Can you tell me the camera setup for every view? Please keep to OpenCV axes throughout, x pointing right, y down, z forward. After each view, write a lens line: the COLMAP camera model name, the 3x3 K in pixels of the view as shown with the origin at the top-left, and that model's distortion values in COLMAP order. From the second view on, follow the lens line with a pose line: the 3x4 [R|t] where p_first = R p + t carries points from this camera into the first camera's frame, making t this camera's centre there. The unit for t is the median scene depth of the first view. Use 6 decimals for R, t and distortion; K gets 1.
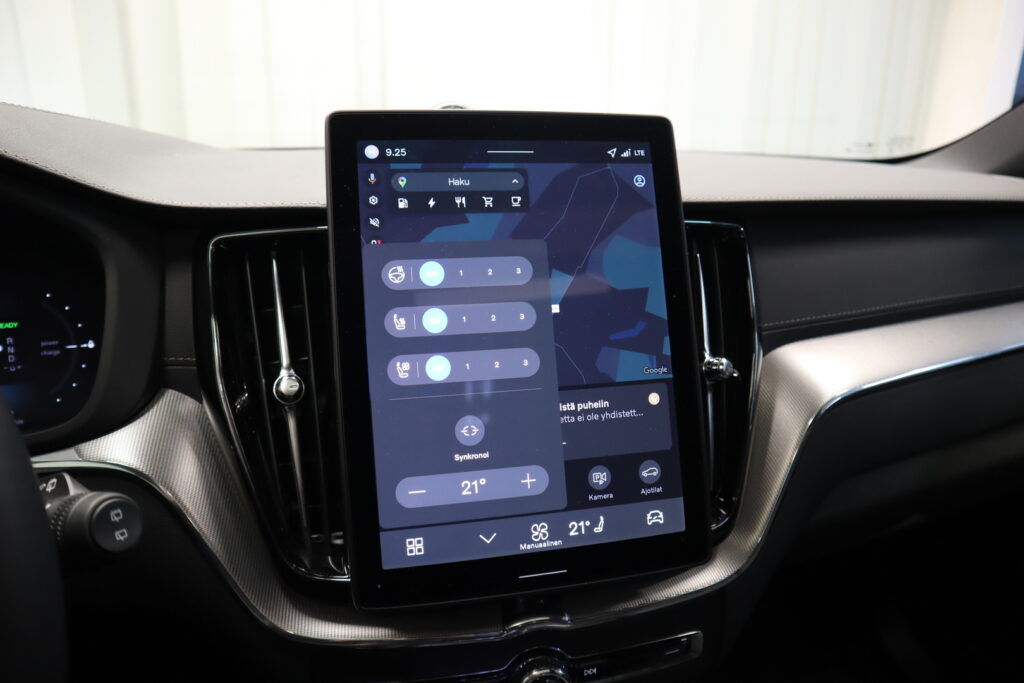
lens RADIAL K [[729.3, 0, 509.9], [0, 729.3, 341.9], [0, 0, 1]] dist [-0.069644, 0.041670]
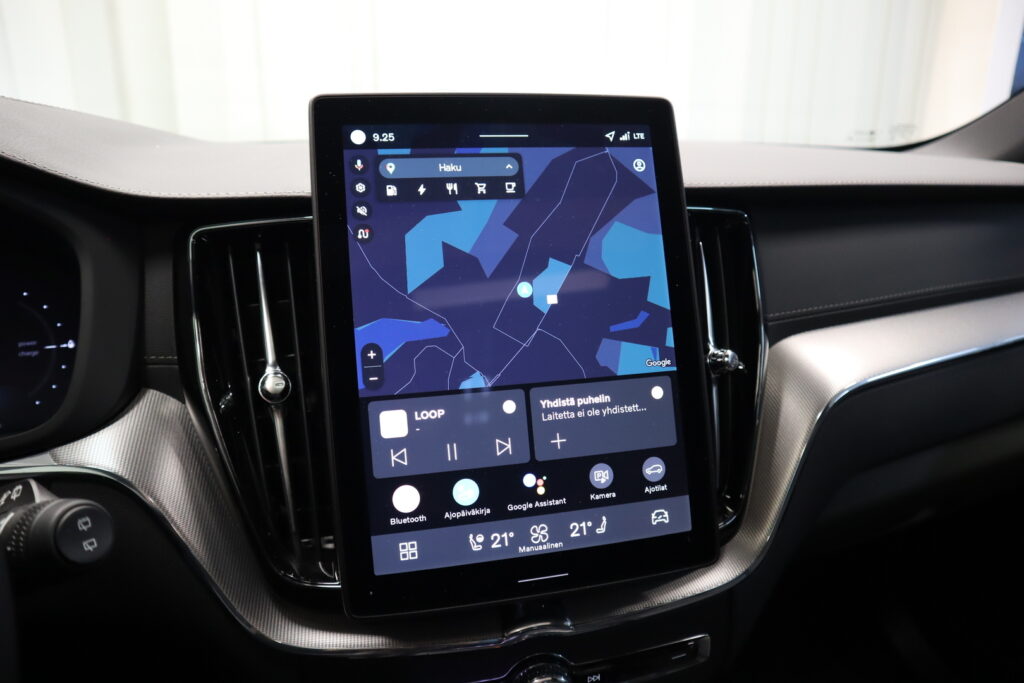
lens RADIAL K [[729.3, 0, 508.8], [0, 729.3, 343.2], [0, 0, 1]] dist [-0.069644, 0.041670]
pose [[0.999921, -0.012547, 0.001007, 0.002957], [0.012543, 0.999915, 0.003629, 0.007054], [-0.001052, -0.003616, 0.999993, 0.044749]]
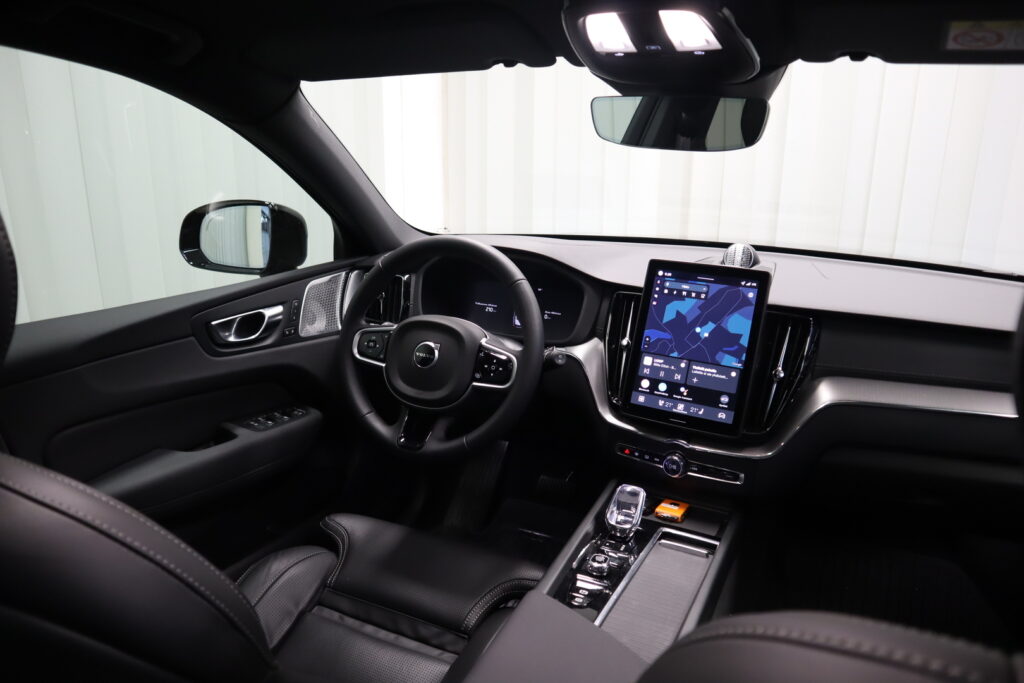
lens RADIAL K [[708.1, 0, 512.9], [0, 708.1, 341.9], [0, 0, 1]] dist [-0.089057, 0.002039]
pose [[0.697431, 0.196472, -0.689195, 1.407298], [-0.204603, 0.976248, 0.071255, -0.058302], [0.686825, 0.091316, 0.721064, -1.477066]]
